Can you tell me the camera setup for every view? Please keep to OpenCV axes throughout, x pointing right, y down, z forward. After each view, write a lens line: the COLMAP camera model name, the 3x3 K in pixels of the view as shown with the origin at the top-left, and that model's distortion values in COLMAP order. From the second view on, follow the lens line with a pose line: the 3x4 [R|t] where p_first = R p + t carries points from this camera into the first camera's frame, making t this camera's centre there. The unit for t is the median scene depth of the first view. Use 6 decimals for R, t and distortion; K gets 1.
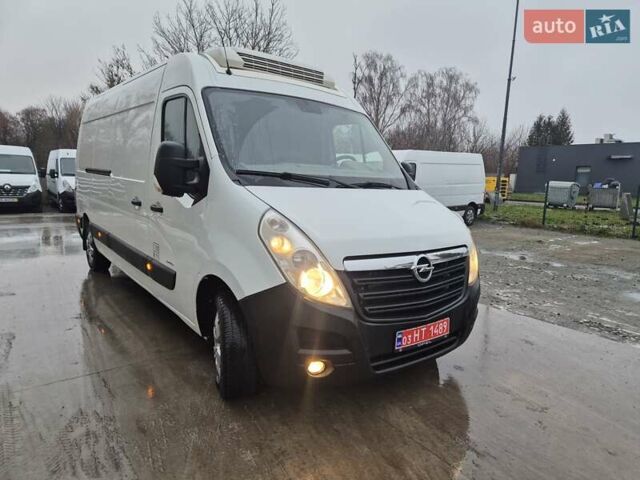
lens RADIAL K [[429.6, 0, 322.1], [0, 429.6, 245.2], [0, 0, 1]] dist [0.074245, -0.054831]
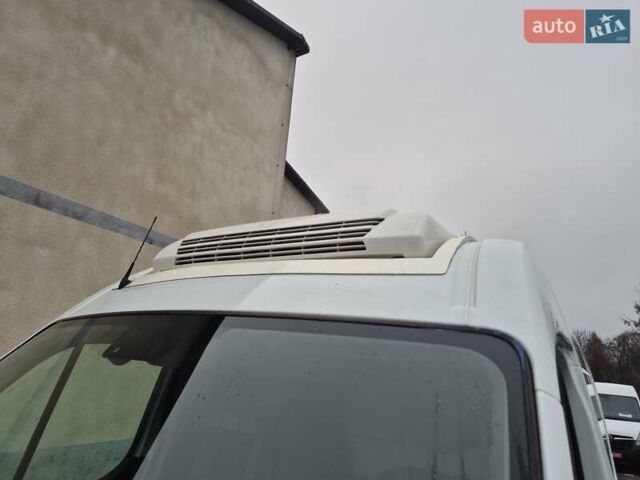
lens RADIAL K [[425.4, 0, 327.3], [0, 425.4, 236.4], [0, 0, 1]] dist [0.078651, -0.056692]
pose [[0.372588, -0.278956, -0.885077, 0.201716], [-0.196640, 0.908360, -0.369073, -0.199276], [0.906924, 0.311554, 0.283590, 0.673442]]
